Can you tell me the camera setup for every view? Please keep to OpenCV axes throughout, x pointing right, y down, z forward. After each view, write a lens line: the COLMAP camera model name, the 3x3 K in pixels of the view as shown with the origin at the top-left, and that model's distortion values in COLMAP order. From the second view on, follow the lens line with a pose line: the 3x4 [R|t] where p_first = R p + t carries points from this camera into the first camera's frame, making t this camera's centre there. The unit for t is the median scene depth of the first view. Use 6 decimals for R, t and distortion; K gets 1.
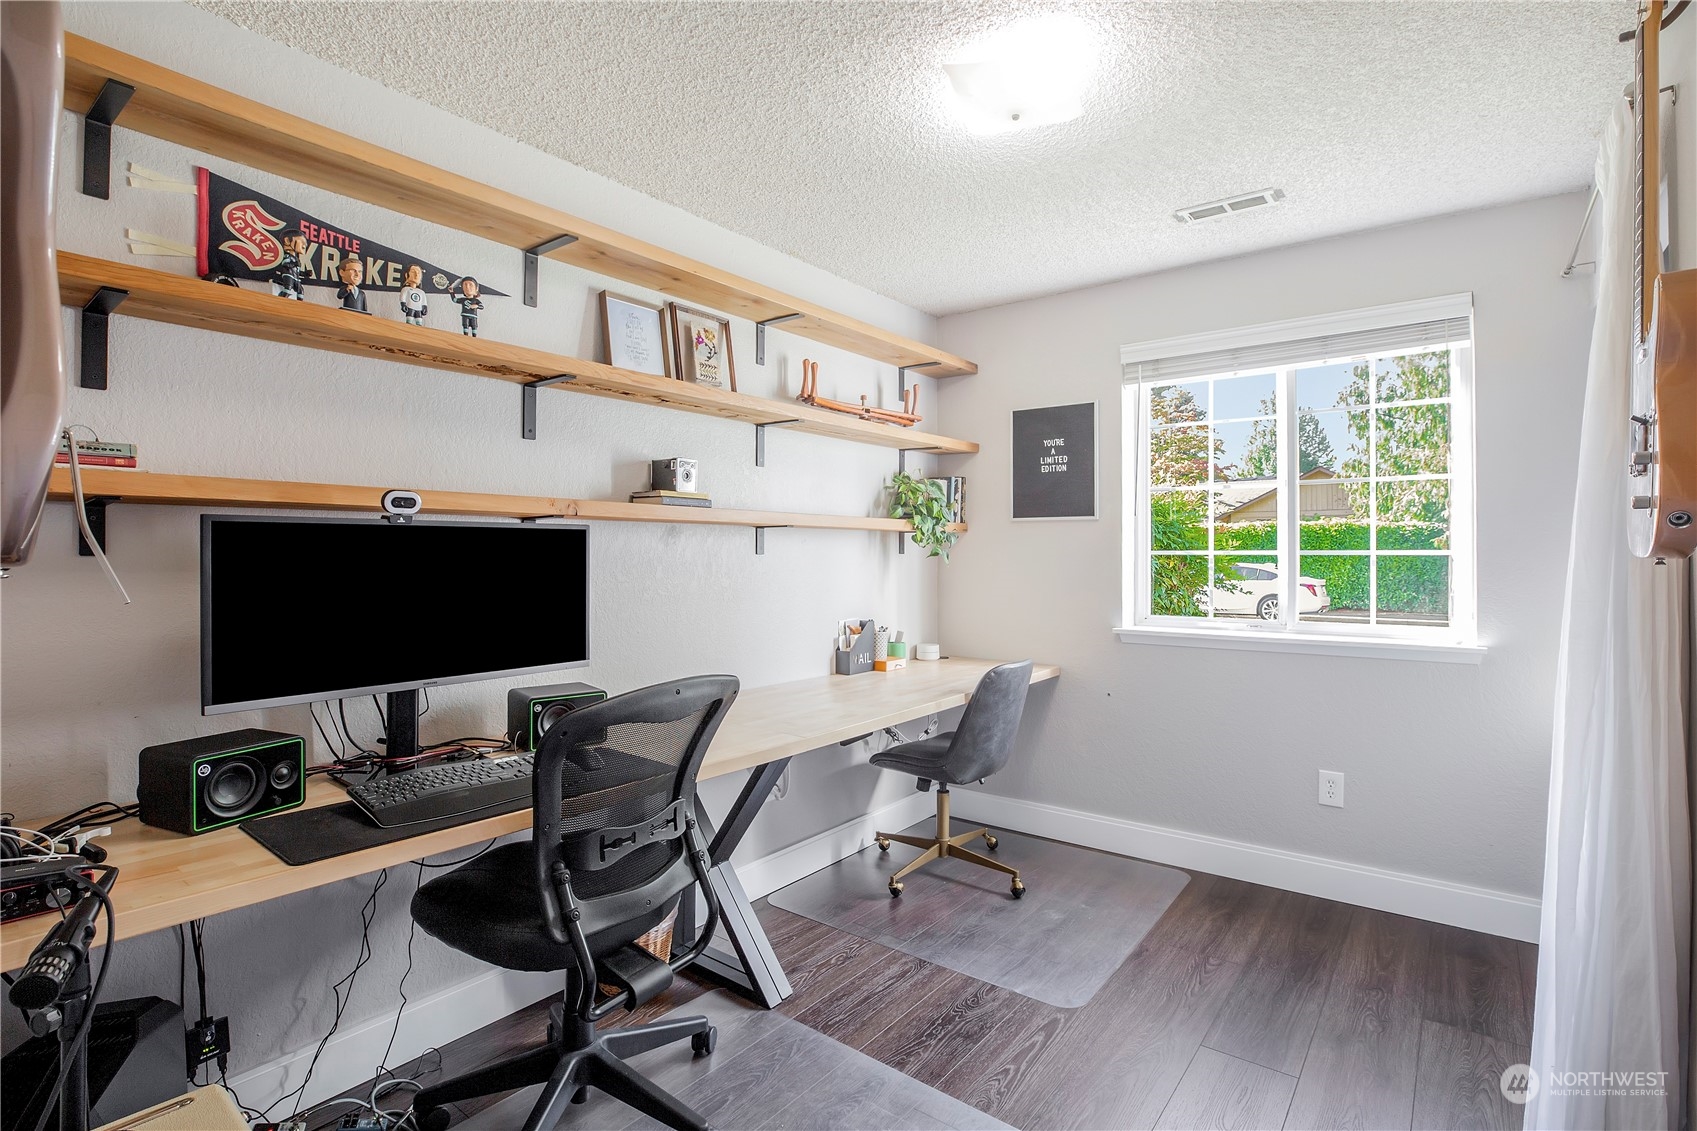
lens RADIAL K [[802.8, 0, 853.0], [0, 802.8, 551.0], [0, 0, 1]] dist [-0.040359, 0.010800]
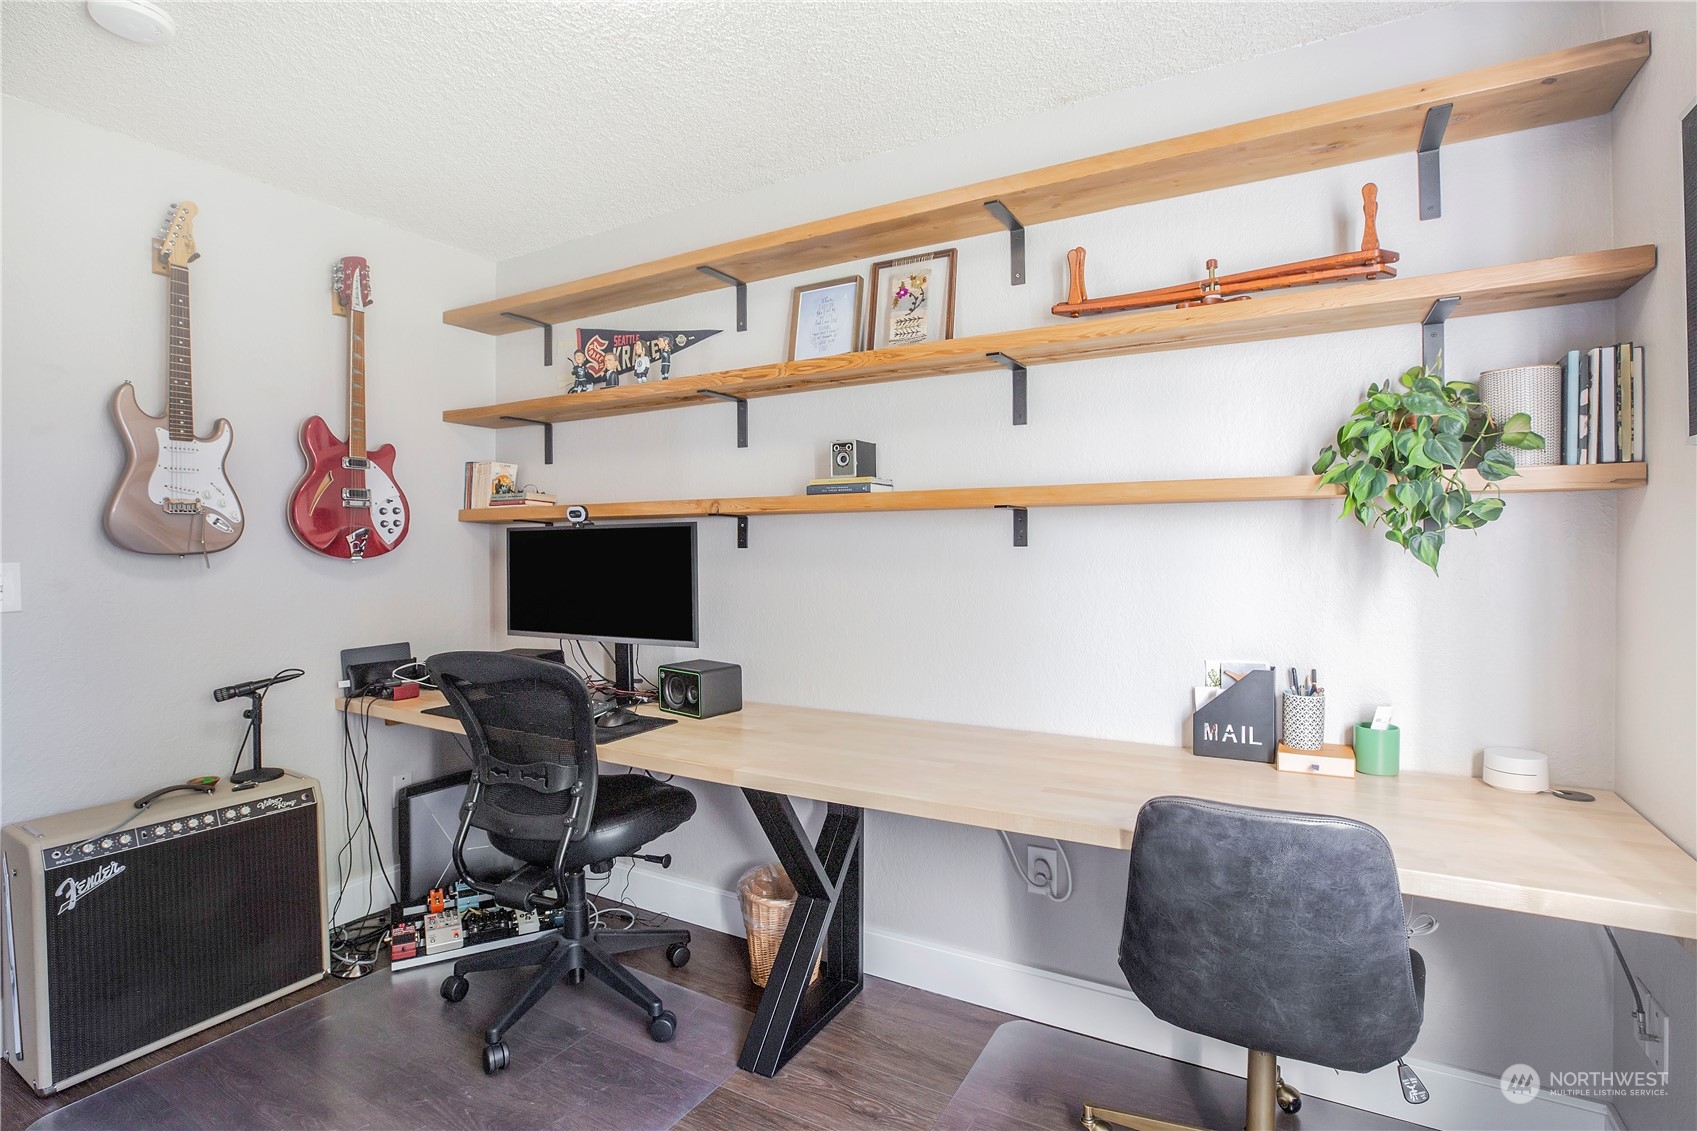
lens RADIAL K [[802.8, 0, 853.0], [0, 802.8, 551.0], [0, 0, 1]] dist [-0.040359, 0.010800]
pose [[0.152746, 0.006925, -0.988241, 0.782494], [0.010195, 0.999911, 0.008582, 0.000508], [0.988213, -0.011386, 0.152662, 1.007676]]
